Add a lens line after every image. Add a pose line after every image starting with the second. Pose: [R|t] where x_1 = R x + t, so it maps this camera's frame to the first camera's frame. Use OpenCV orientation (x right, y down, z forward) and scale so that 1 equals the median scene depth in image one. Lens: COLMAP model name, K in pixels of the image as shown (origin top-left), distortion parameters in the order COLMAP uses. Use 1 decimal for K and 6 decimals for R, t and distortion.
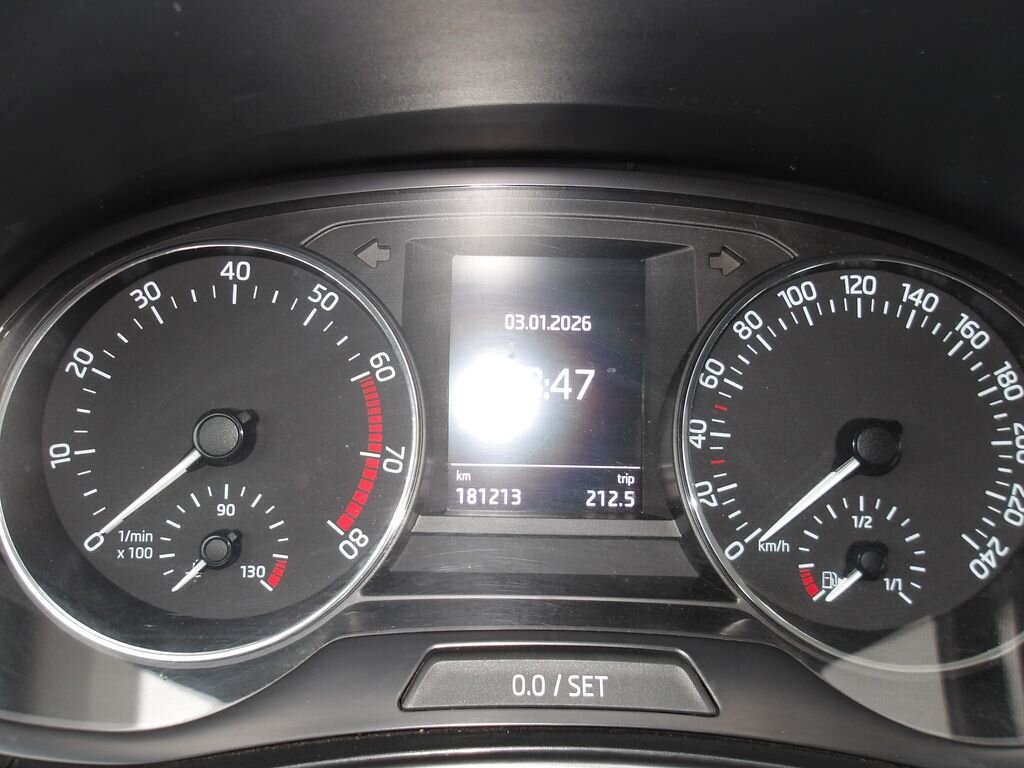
lens RADIAL K [[864.2, 0, 507.0], [0, 864.2, 376.7], [0, 0, 1]] dist [-0.000221, 0.016605]
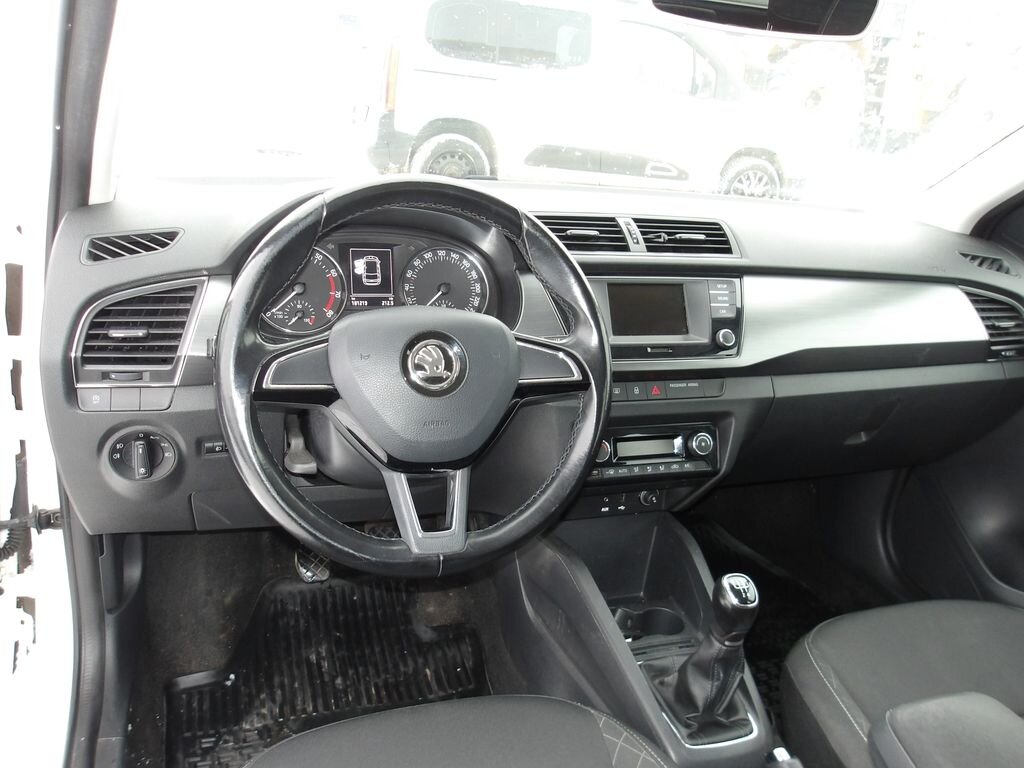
lens RADIAL K [[864.2, 0, 511.7], [0, 864.2, 366.7], [0, 0, 1]] dist [-0.000221, 0.016605]
pose [[0.944152, -0.046069, 0.326273, -0.727989], [0.033991, 0.998513, 0.042629, 0.299700], [-0.327751, -0.029158, 0.944314, -3.332250]]
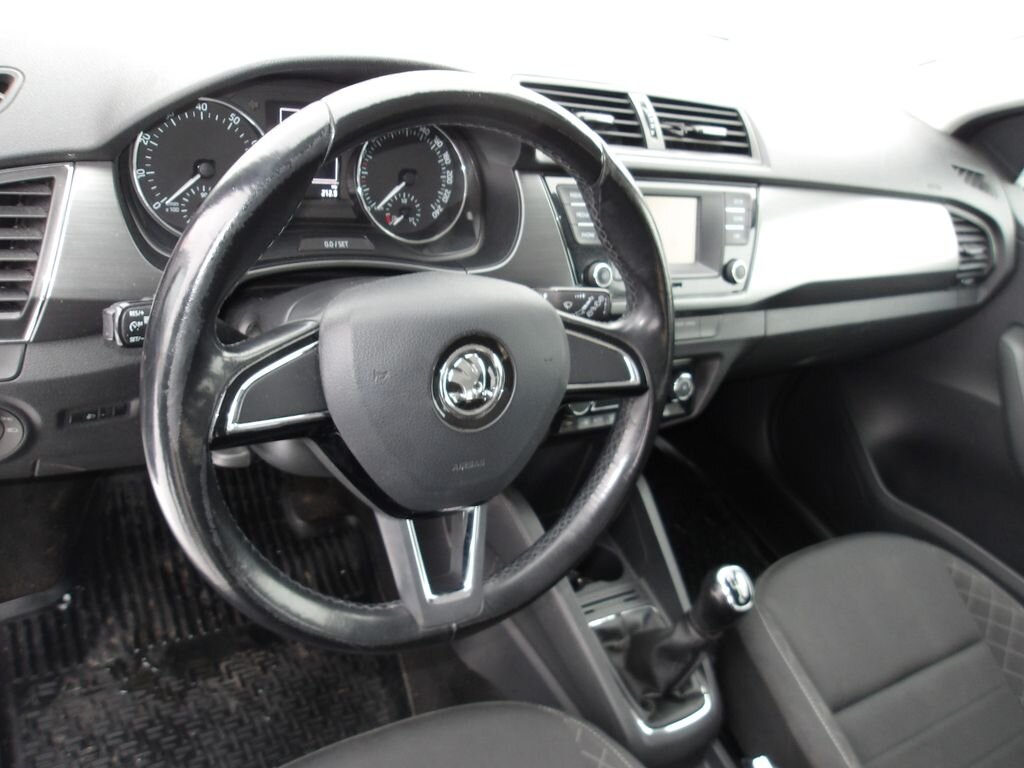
lens RADIAL K [[864.2, 0, 515.8], [0, 864.2, 381.7], [0, 0, 1]] dist [-0.000221, 0.016605]
pose [[0.835050, -0.104586, 0.540142, -1.054787], [-0.106120, 0.932711, 0.344657, -0.360182], [-0.539843, -0.345126, 0.767761, -1.941120]]
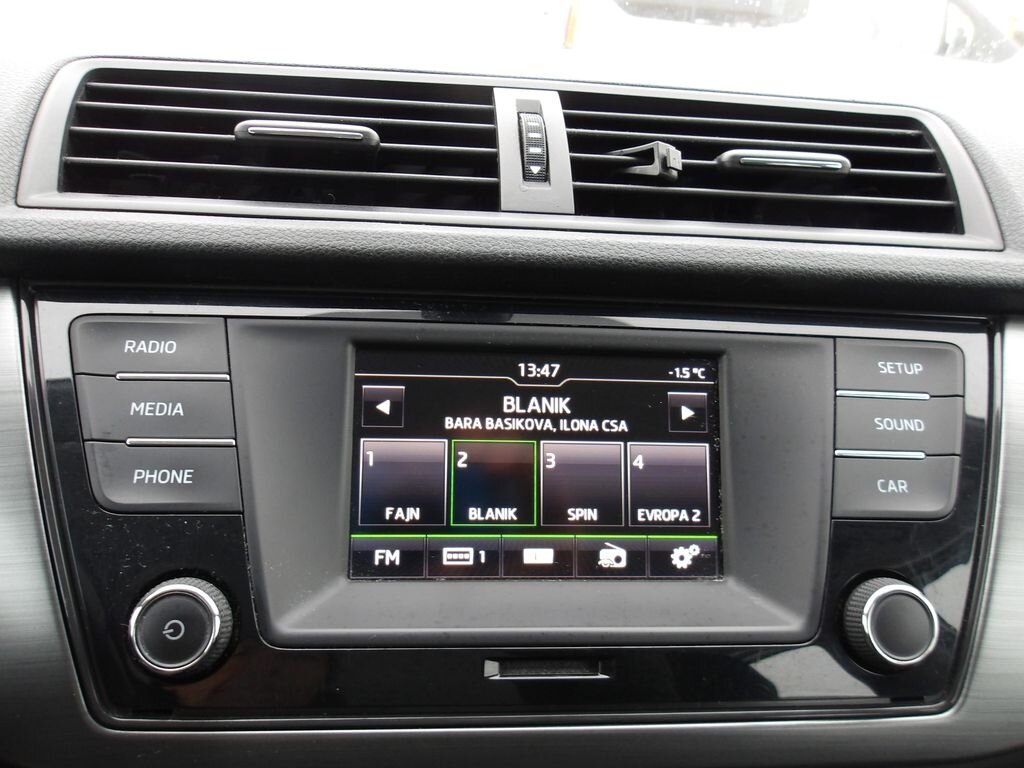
lens RADIAL K [[864.2, 0, 503.6], [0, 864.2, 379.5], [0, 0, 1]] dist [-0.000221, 0.016605]
pose [[0.996177, 0.006339, 0.087133, 1.288087], [-0.012041, 0.997808, 0.065075, 0.052476], [-0.086529, -0.065875, 0.994069, -0.334955]]
